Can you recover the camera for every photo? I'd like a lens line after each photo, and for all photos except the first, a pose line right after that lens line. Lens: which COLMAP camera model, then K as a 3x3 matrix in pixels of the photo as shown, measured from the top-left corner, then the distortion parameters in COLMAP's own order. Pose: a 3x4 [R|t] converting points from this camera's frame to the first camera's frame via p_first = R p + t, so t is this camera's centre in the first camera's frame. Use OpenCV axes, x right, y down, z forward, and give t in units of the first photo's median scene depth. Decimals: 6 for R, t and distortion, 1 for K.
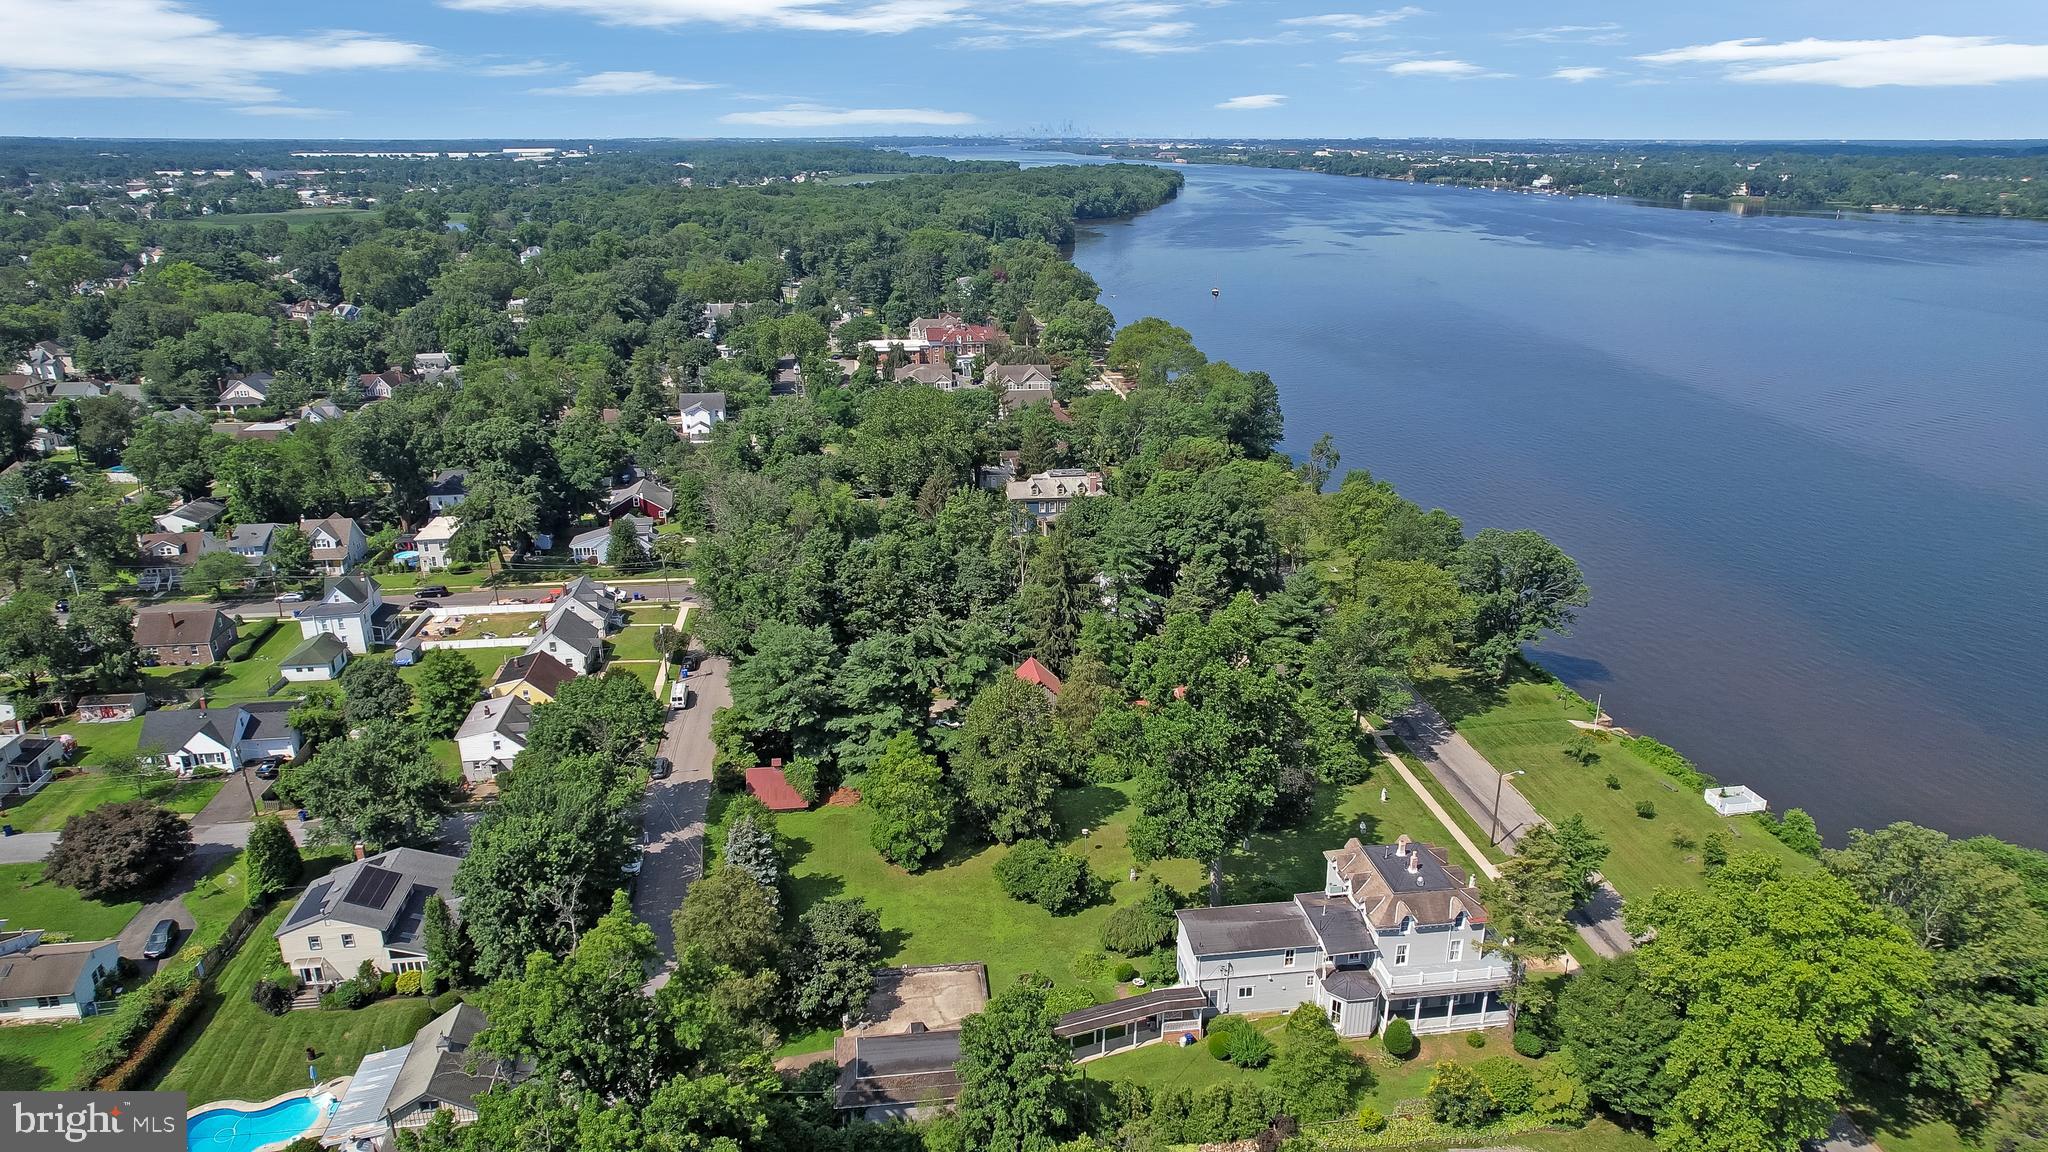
lens RADIAL K [[1306.1, 0, 1040.0], [0, 1306.1, 590.4], [0, 0, 1]] dist [-0.077270, 0.065761]
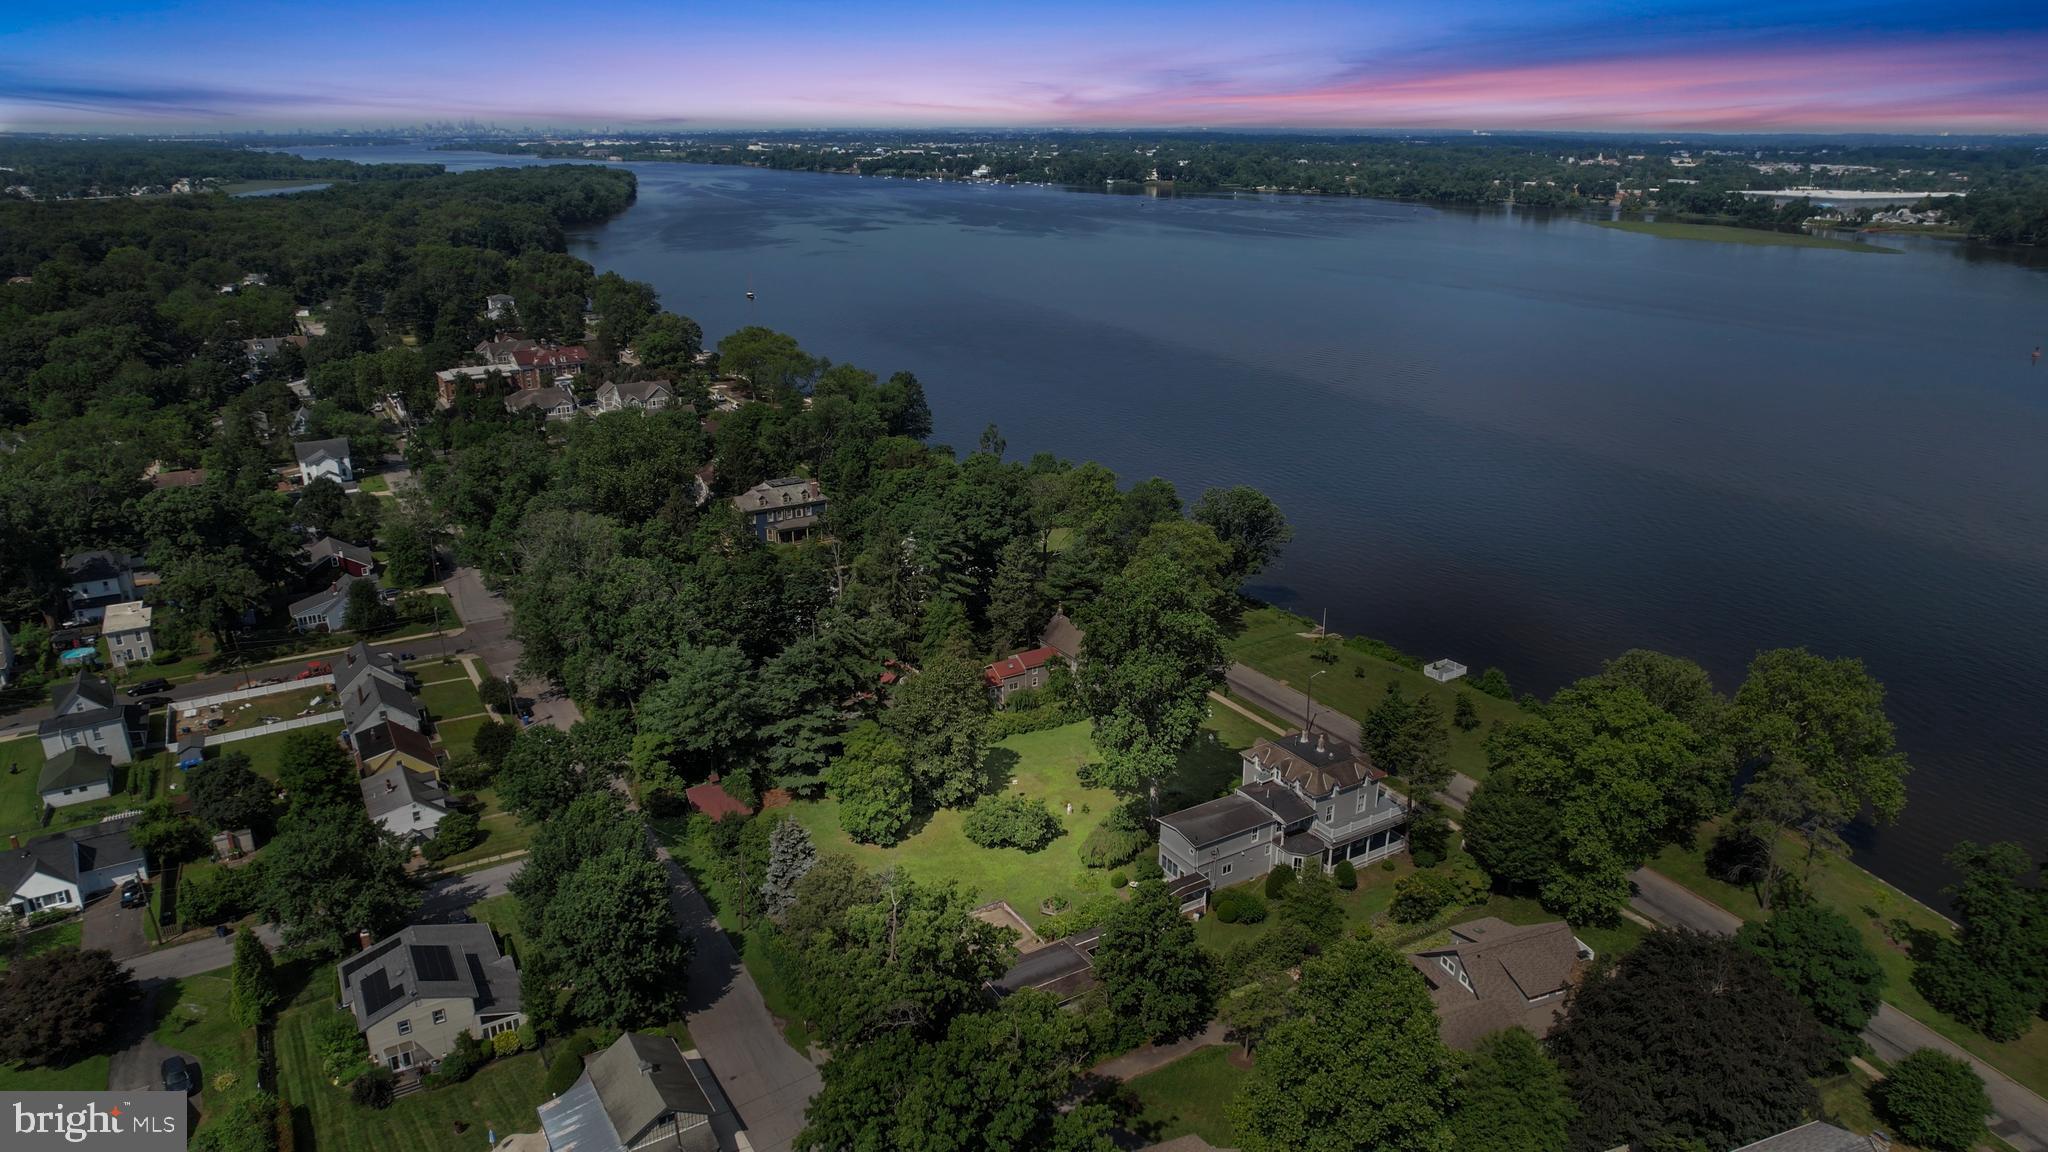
lens RADIAL K [[1306.1, 0, 1040.0], [0, 1306.1, 590.4], [0, 0, 1]] dist [-0.077270, 0.065761]
pose [[0.913629, -0.135817, 0.383193, -0.258981], [0.133703, 0.990495, 0.032286, -0.012536], [-0.383935, 0.021737, 0.923104, -0.055809]]
